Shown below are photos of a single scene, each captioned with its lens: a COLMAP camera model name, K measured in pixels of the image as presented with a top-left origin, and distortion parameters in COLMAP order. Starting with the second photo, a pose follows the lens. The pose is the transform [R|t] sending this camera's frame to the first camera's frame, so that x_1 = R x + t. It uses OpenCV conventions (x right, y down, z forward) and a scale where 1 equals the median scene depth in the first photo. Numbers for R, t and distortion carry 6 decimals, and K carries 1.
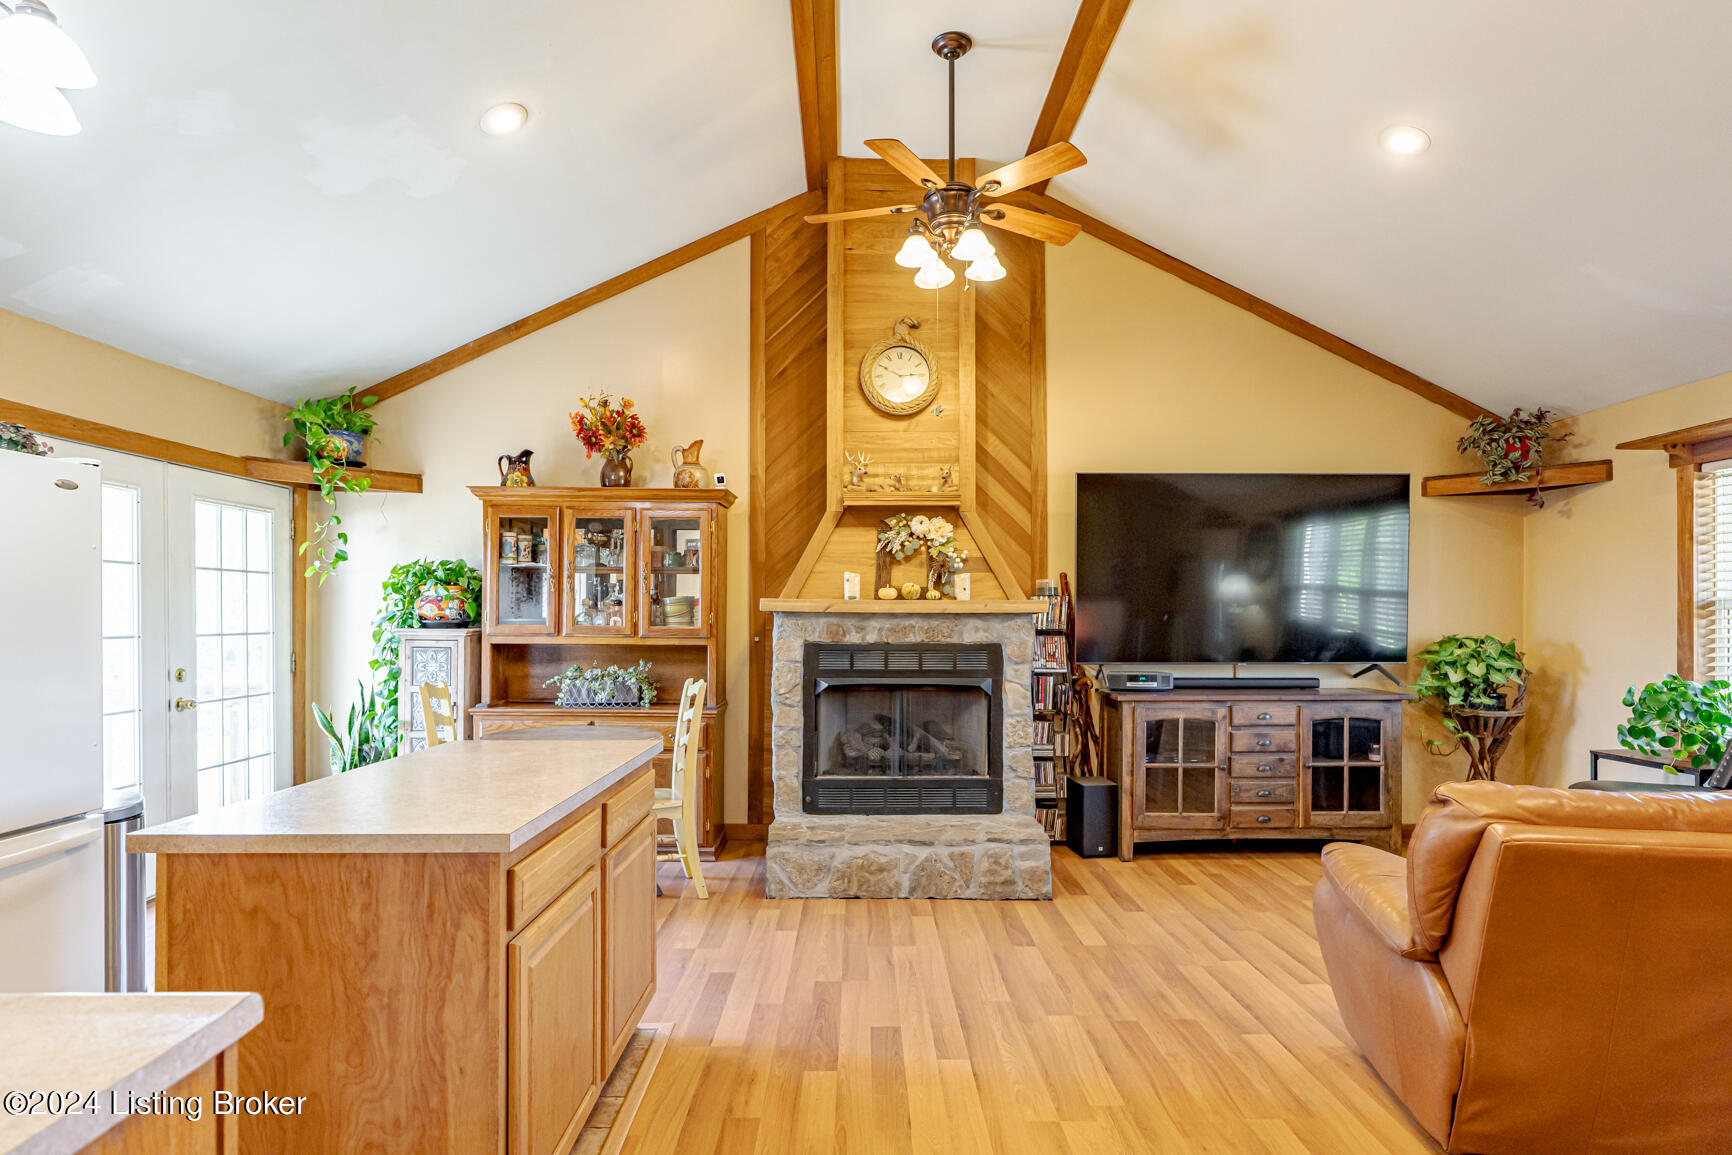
lens RADIAL K [[911.7, 0, 891.1], [0, 911.7, 613.8], [0, 0, 1]] dist [-0.009111, 0.001427]
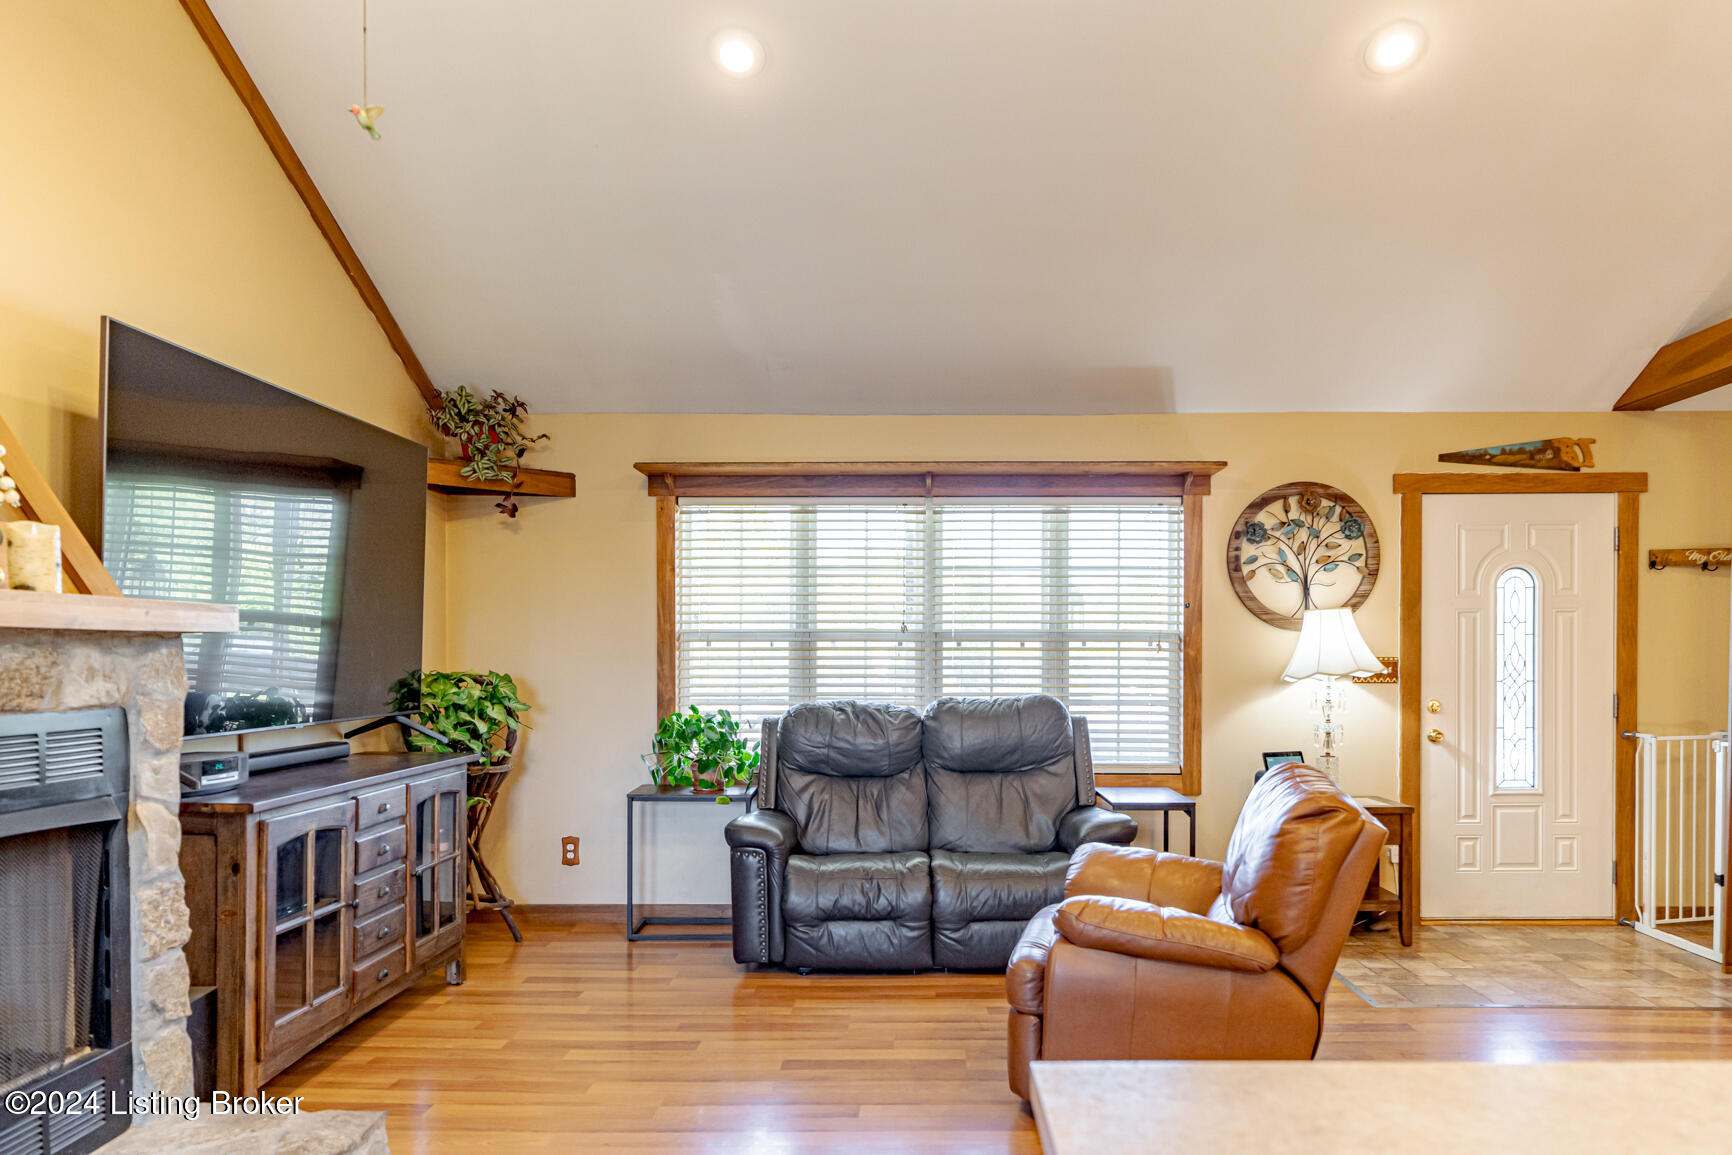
lens RADIAL K [[1172.8, 0, 924.0], [0, 1172.8, 670.6], [0, 0, 1]] dist [-0.001112, -0.007212]
pose [[0.053187, -0.014433, 0.998480, -0.366886], [-0.008386, 0.999854, 0.014900, 0.005506], [-0.998549, -0.009166, 0.053058, 0.603893]]
